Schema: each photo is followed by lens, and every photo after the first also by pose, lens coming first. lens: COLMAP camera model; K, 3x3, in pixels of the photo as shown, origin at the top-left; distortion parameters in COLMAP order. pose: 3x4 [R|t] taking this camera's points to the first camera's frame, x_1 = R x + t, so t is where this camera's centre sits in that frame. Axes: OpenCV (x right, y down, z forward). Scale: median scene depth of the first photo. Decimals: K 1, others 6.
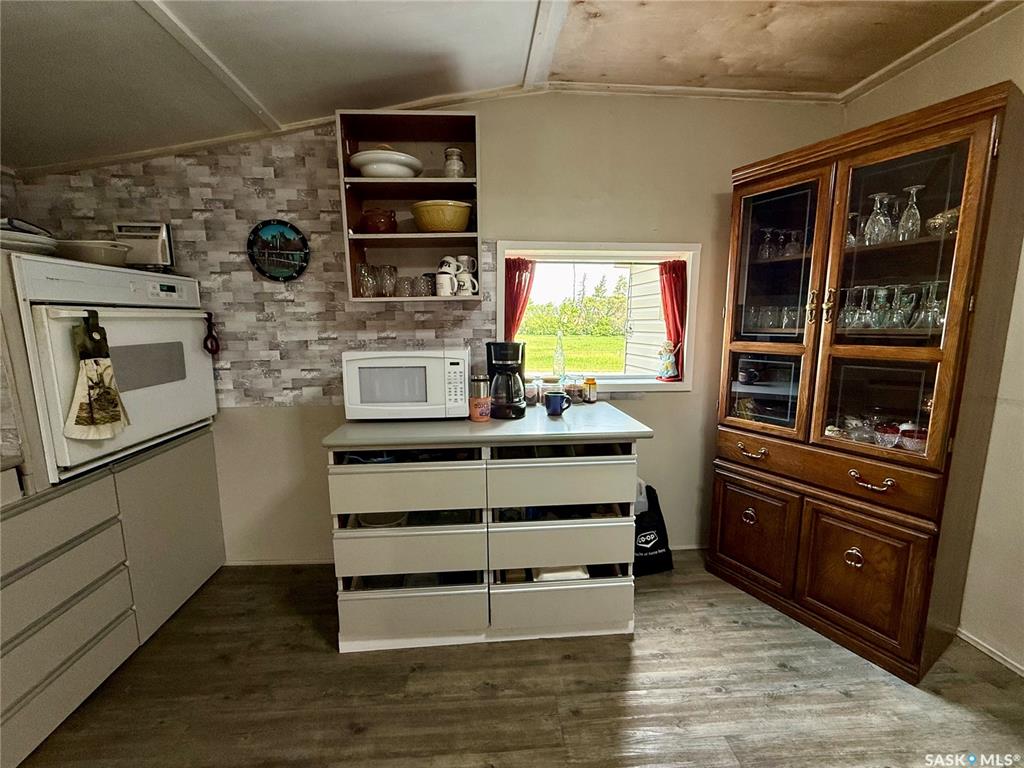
lens RADIAL K [[408.6, 0, 508.8], [0, 408.6, 383.7], [0, 0, 1]] dist [0.000417, -0.000126]
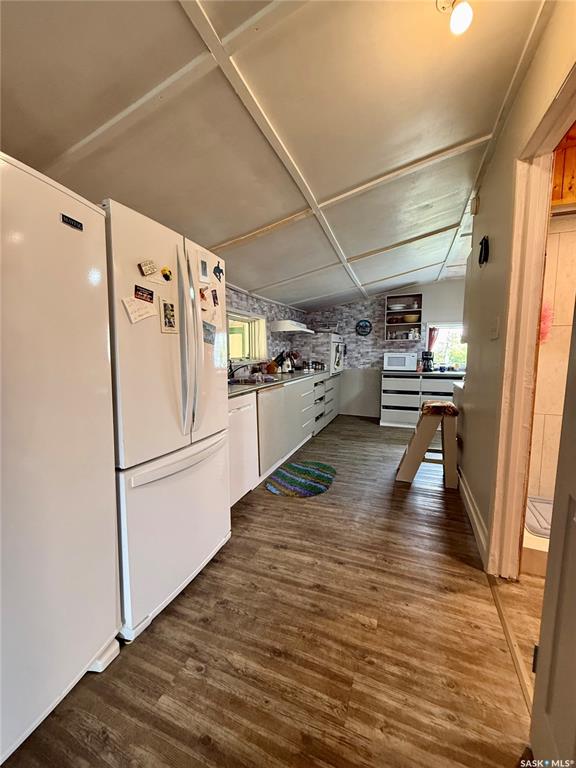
lens RADIAL K [[306.5, 0, 287.9], [0, 306.5, 380.5], [0, 0, 1]] dist [0.000417, -0.000126]
pose [[0.901118, 0.045636, -0.431165, 0.056081], [-0.070703, 0.996601, -0.042284, 0.350673], [0.427770, 0.068587, 0.901282, -1.933410]]
